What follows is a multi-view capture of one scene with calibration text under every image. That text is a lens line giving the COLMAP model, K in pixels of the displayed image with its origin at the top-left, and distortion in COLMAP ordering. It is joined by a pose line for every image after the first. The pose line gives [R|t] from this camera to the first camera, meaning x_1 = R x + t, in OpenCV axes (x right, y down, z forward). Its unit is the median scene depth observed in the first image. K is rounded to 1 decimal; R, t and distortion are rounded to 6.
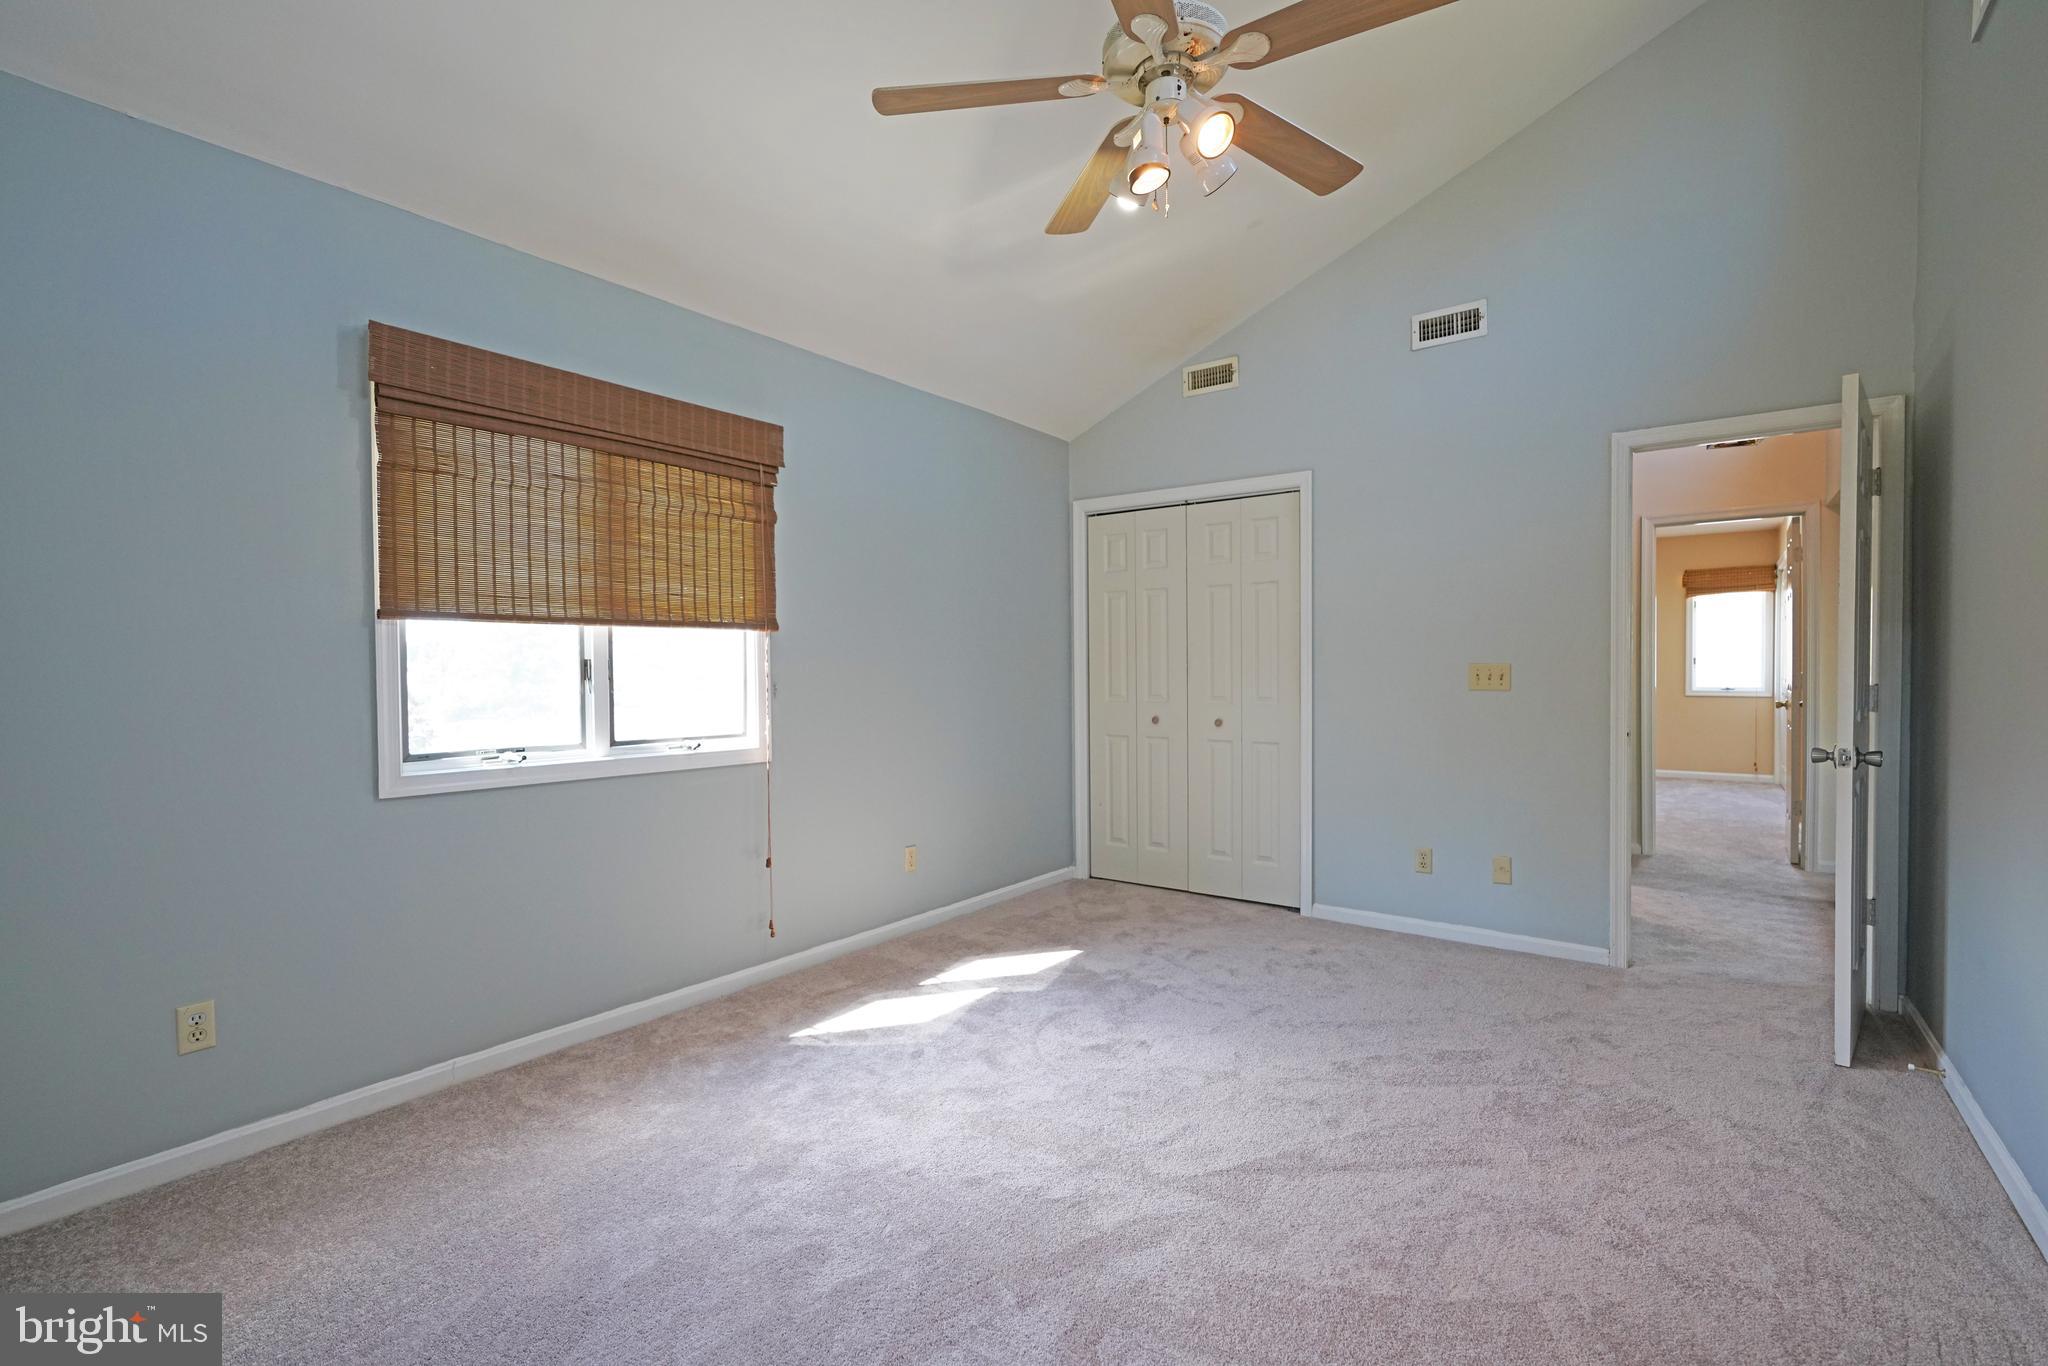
lens RADIAL K [[920.3, 0, 1027.6], [0, 920.3, 694.7], [0, 0, 1]] dist [-0.012648, 0.006627]
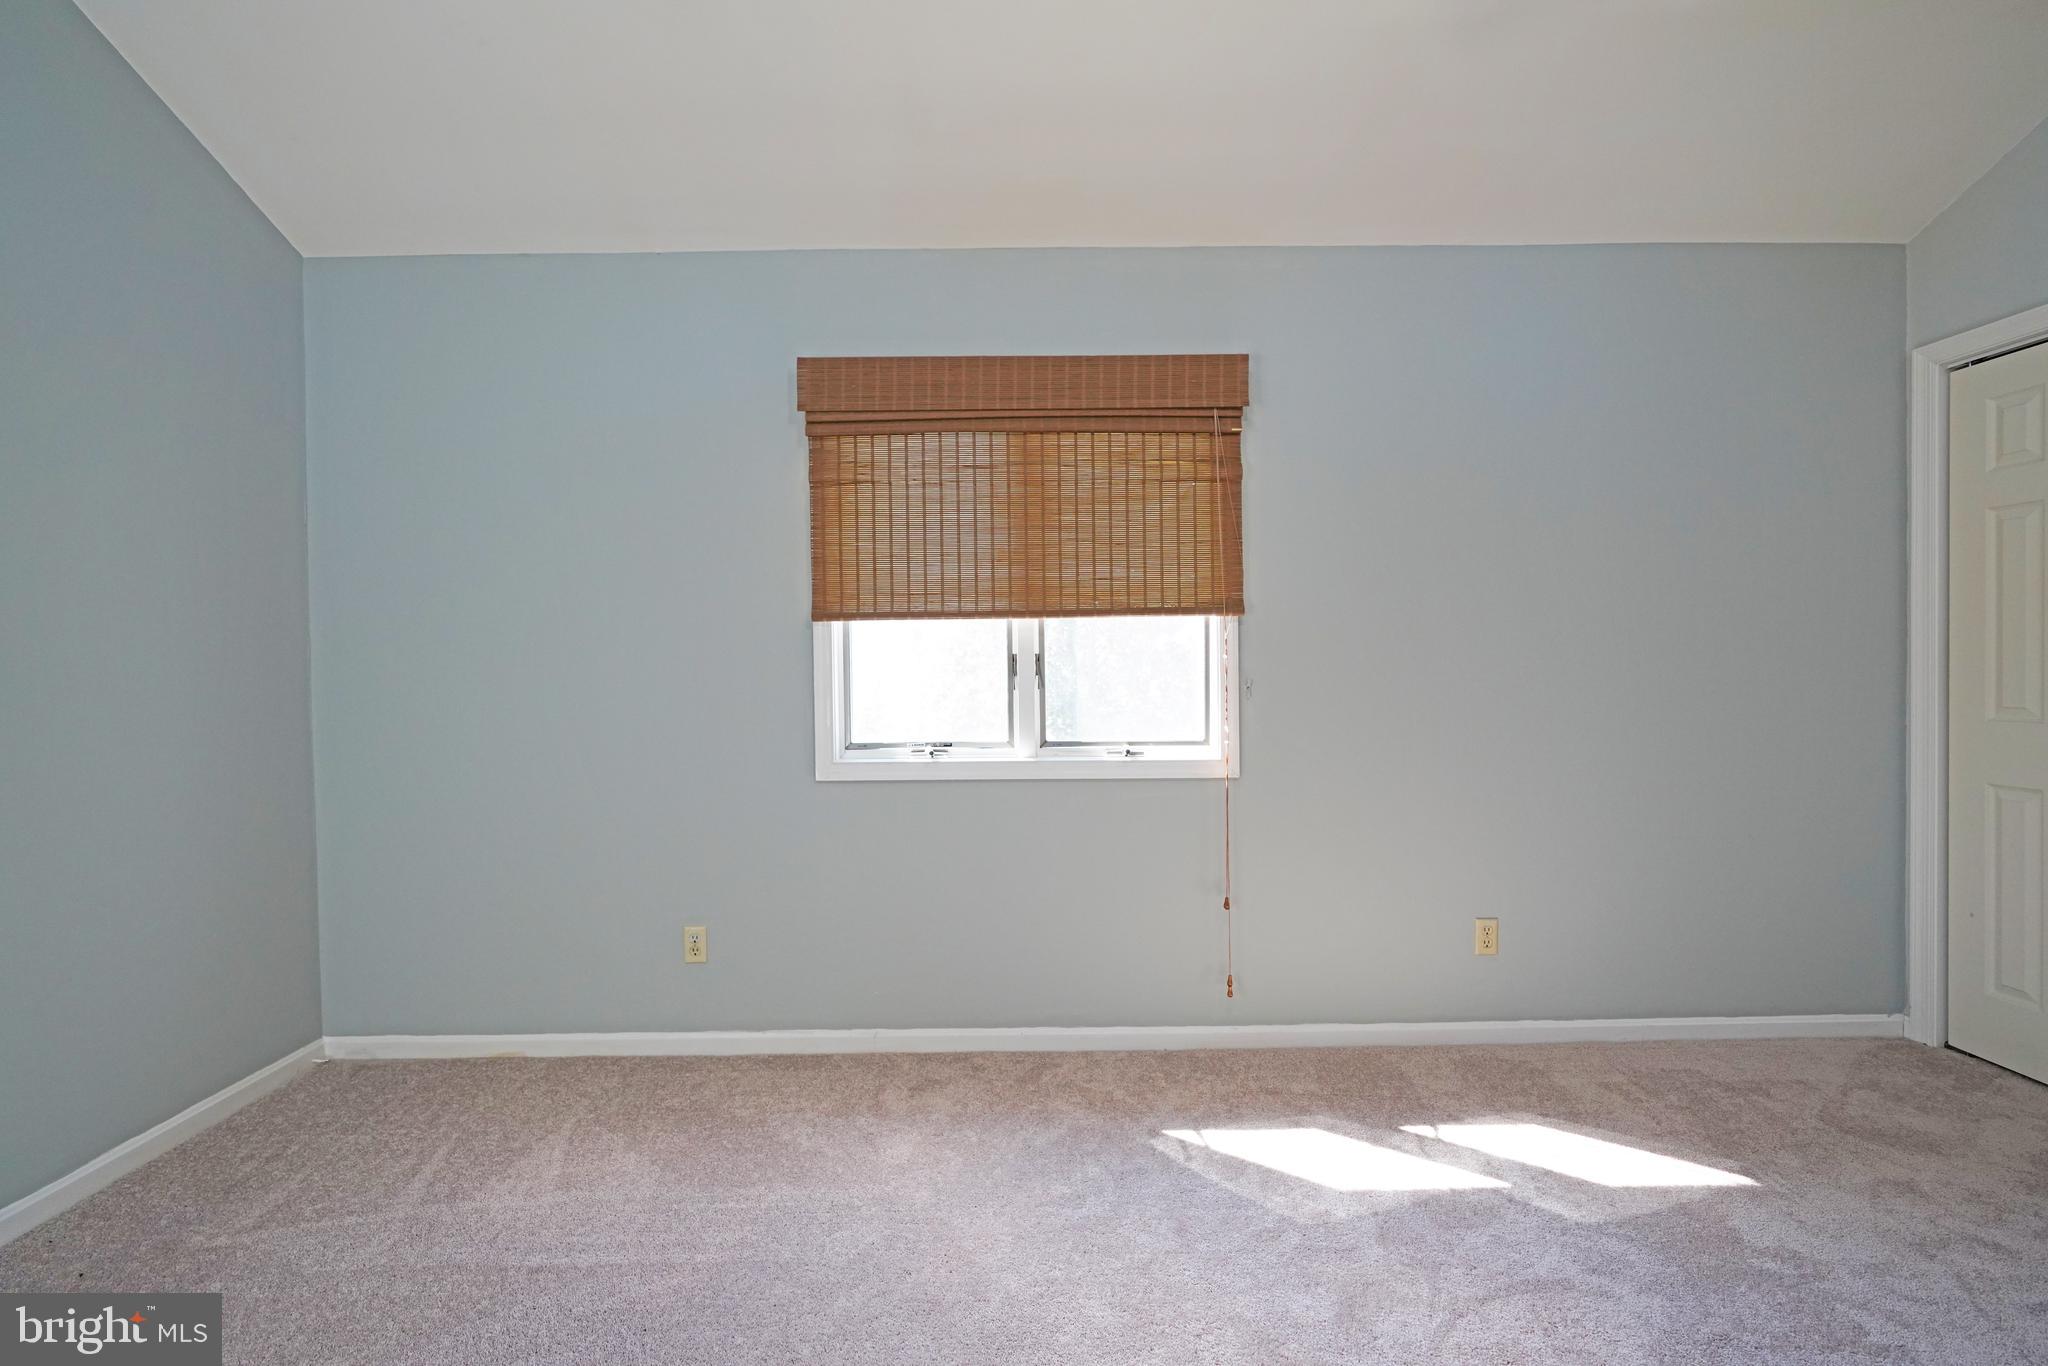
lens RADIAL K [[920.3, 0, 1017.8], [0, 920.3, 688.3], [0, 0, 1]] dist [-0.012648, 0.006627]
pose [[0.600835, 0.019239, -0.799142, 0.276489], [-0.014646, 0.999807, 0.013059, -0.014842], [0.799239, 0.003858, 0.601001, 0.412938]]
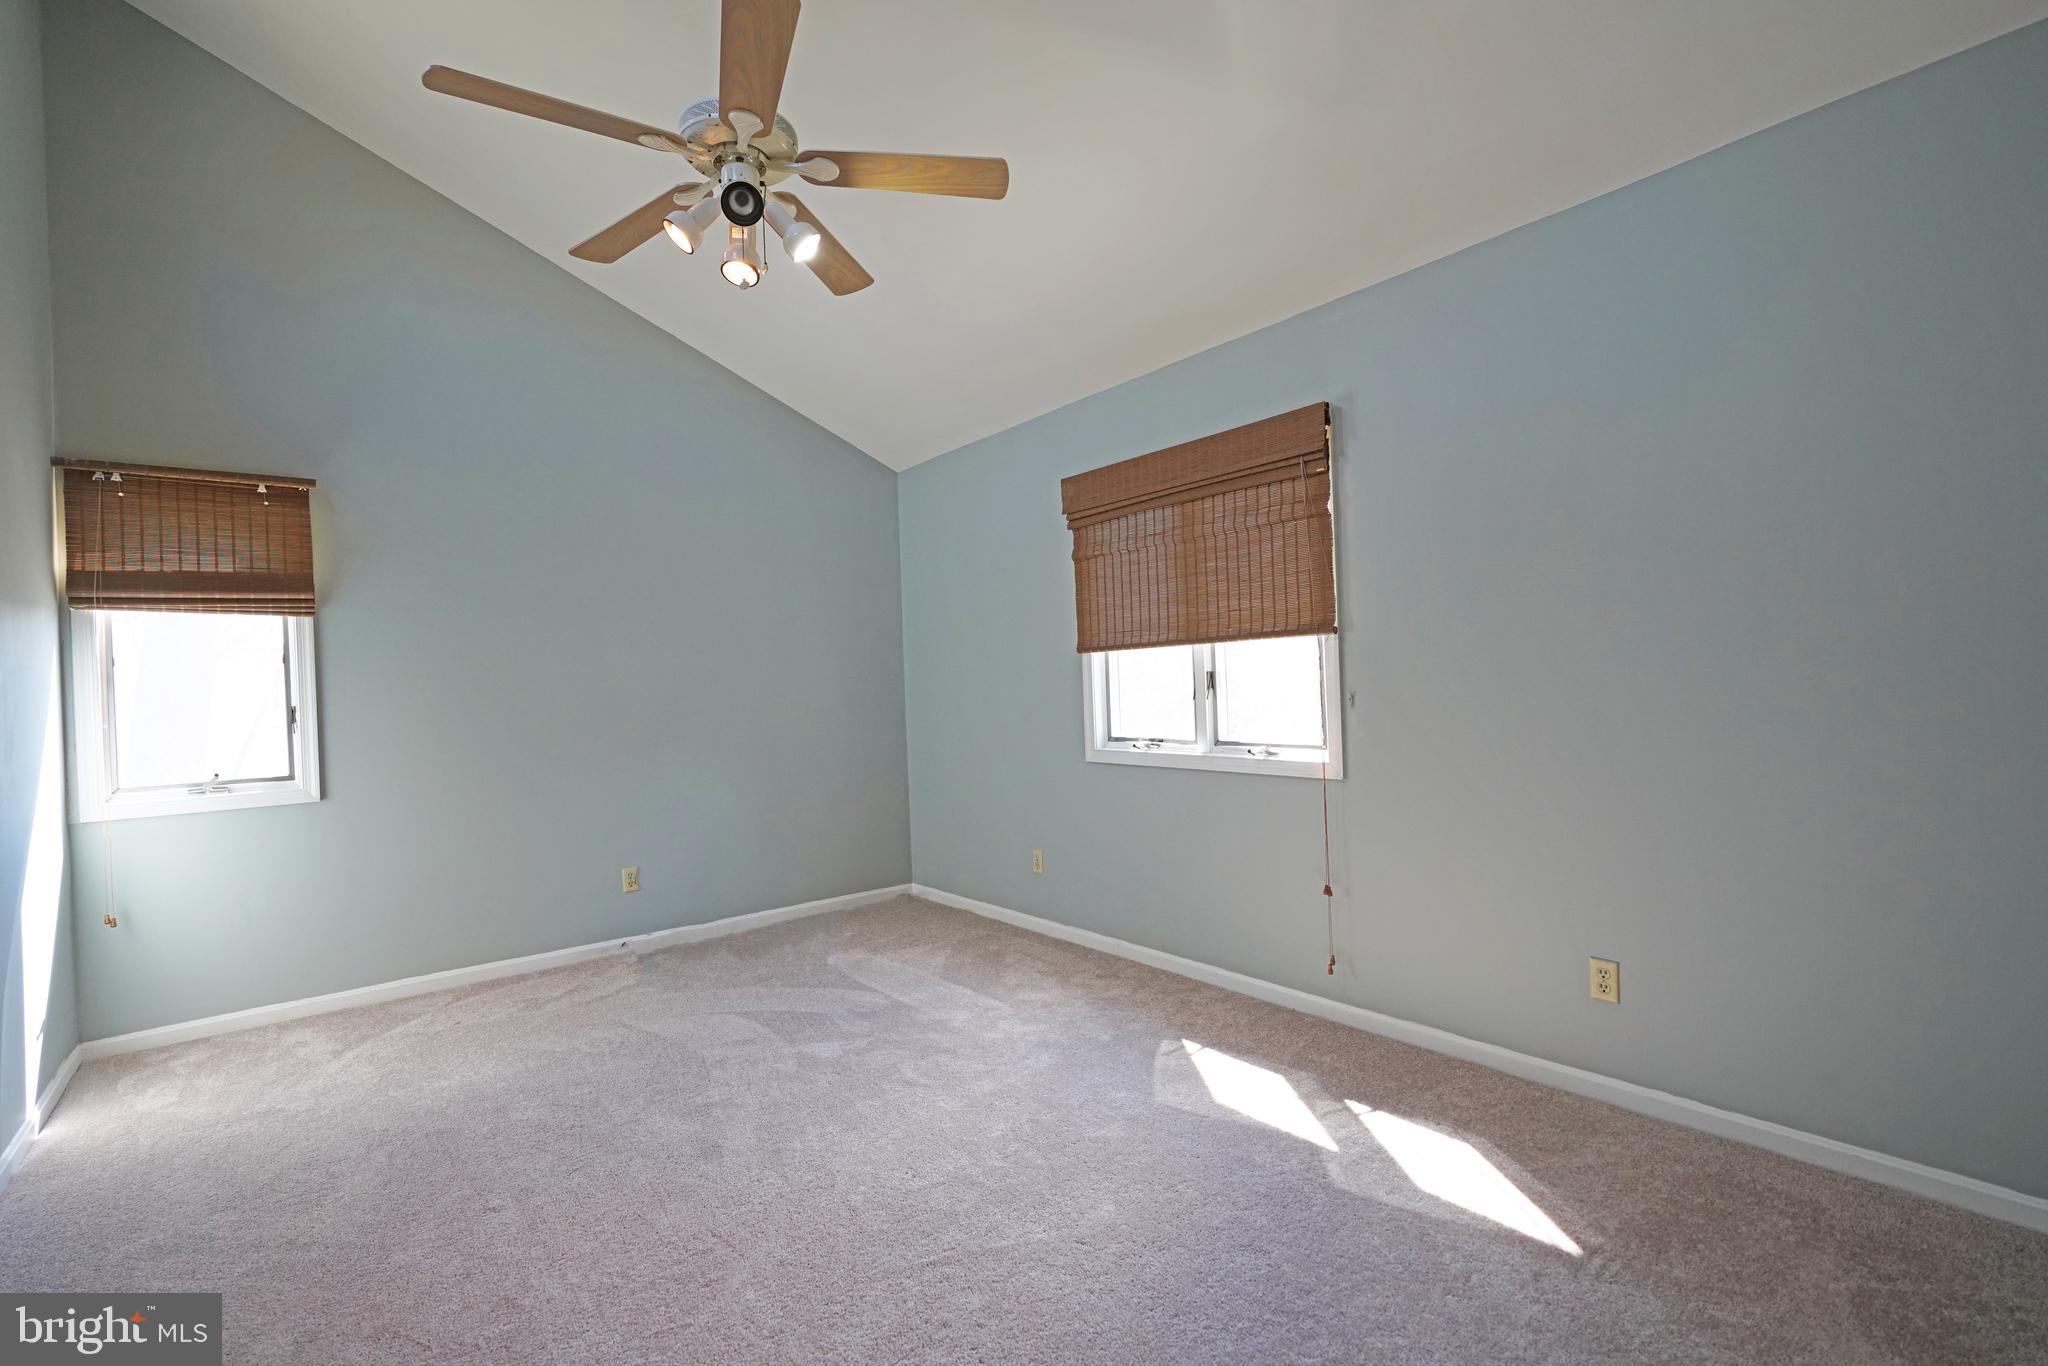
lens RADIAL K [[920.3, 0, 1013.5], [0, 920.3, 691.4], [0, 0, 1]] dist [-0.012648, 0.006627]
pose [[-0.266535, 0.020974, -0.963597, 0.744813], [0.008476, 0.999776, 0.019416, -0.037069], [0.963788, -0.002992, -0.266653, 1.053474]]
